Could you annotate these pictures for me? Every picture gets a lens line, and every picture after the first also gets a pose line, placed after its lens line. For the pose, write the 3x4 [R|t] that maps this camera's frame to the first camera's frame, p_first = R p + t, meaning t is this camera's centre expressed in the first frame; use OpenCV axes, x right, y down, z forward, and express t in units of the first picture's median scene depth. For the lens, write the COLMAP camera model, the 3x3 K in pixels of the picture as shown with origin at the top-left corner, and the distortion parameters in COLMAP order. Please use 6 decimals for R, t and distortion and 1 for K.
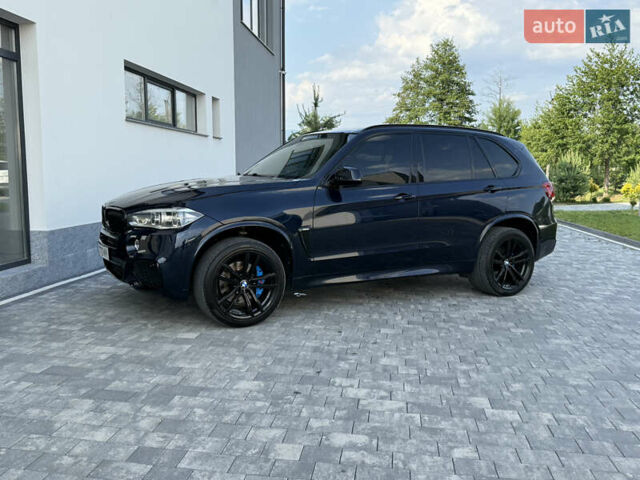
lens RADIAL K [[580.4, 0, 313.6], [0, 580.4, 239.7], [0, 0, 1]] dist [0.192365, -0.431064]
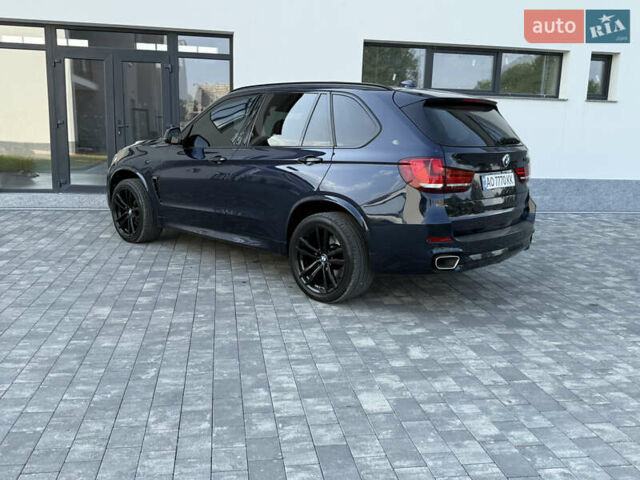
lens RADIAL K [[583.8, 0, 320.0], [0, 583.8, 240.0], [0, 0, 1]] dist [0.120746, -0.212263]
pose [[0.309173, 0.176796, -0.934428, 0.214528], [-0.139024, 0.980415, 0.139498, -0.018770], [0.940789, 0.086778, 0.327697, 0.154431]]
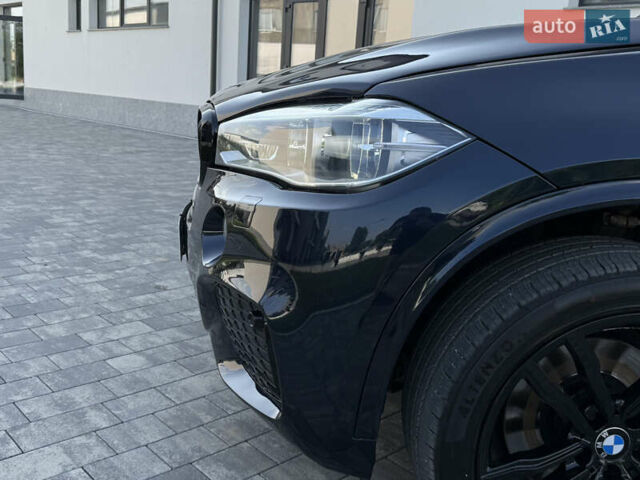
lens RADIAL K [[650.5, 0, 320.0], [0, 650.5, 240.0], [0, 0, 1]] dist [0.201717, -0.452917]
pose [[-0.628106, 0.112436, -0.769962, 0.151889], [-0.167550, 0.946752, 0.274933, -0.029990], [0.759875, 0.301694, -0.575822, 0.362647]]
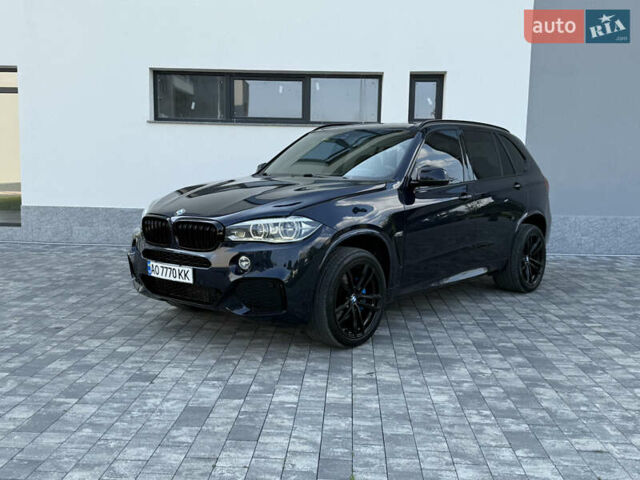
lens RADIAL K [[650.5, 0, 320.0], [0, 650.5, 240.0], [0, 0, 1]] dist [0.201717, -0.452917]
pose [[0.094570, 0.096460, -0.990834, 0.264427], [-0.134700, 0.987382, 0.083268, -0.035309], [0.986363, 0.125591, 0.106369, 0.329323]]
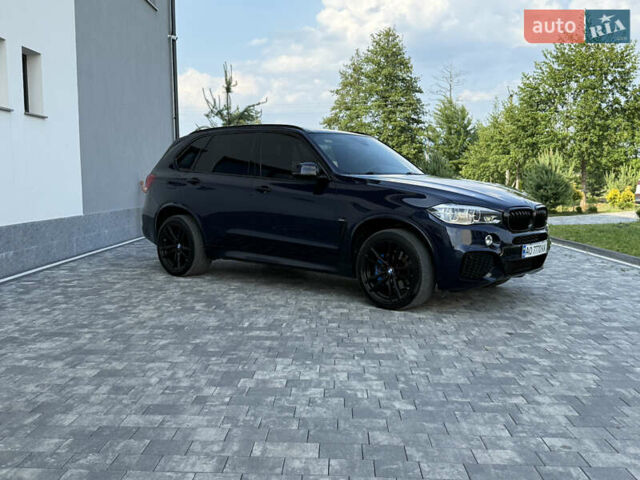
lens RADIAL K [[650.5, 0, 320.0], [0, 650.5, 240.0], [0, 0, 1]] dist [0.201717, -0.452917]
pose [[0.993555, -0.019332, 0.111687, 0.019298], [0.022367, 0.999412, -0.025982, -0.008988], [-0.111119, 0.028312, 0.993404, 0.119654]]
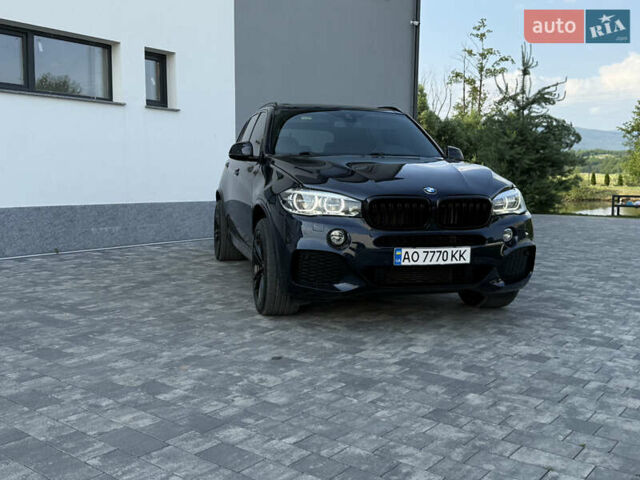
lens RADIAL K [[650.5, 0, 320.0], [0, 650.5, 240.0], [0, 0, 1]] dist [0.201717, -0.452917]
pose [[0.871337, 0.046541, -0.488474, 0.154485], [-0.058308, 0.998259, -0.008895, -0.010705], [0.487209, 0.036232, 0.872533, 0.174634]]
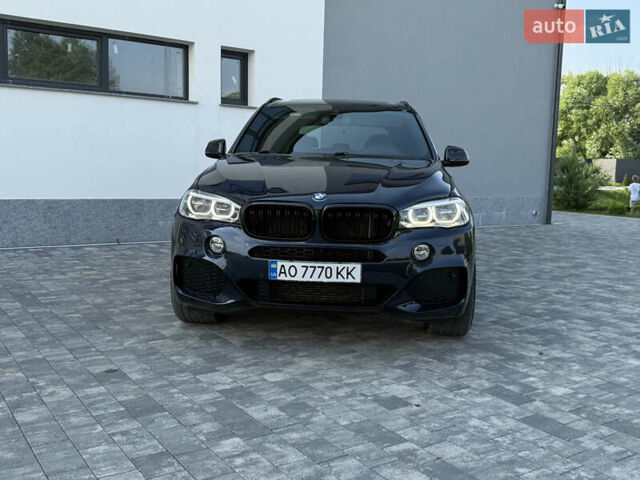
lens RADIAL K [[650.5, 0, 320.0], [0, 650.5, 240.0], [0, 0, 1]] dist [0.201717, -0.452917]
pose [[0.675552, 0.089992, -0.731800, 0.197842], [-0.107745, 0.993918, 0.022762, -0.018912], [0.729397, 0.063470, 0.681140, 0.226697]]
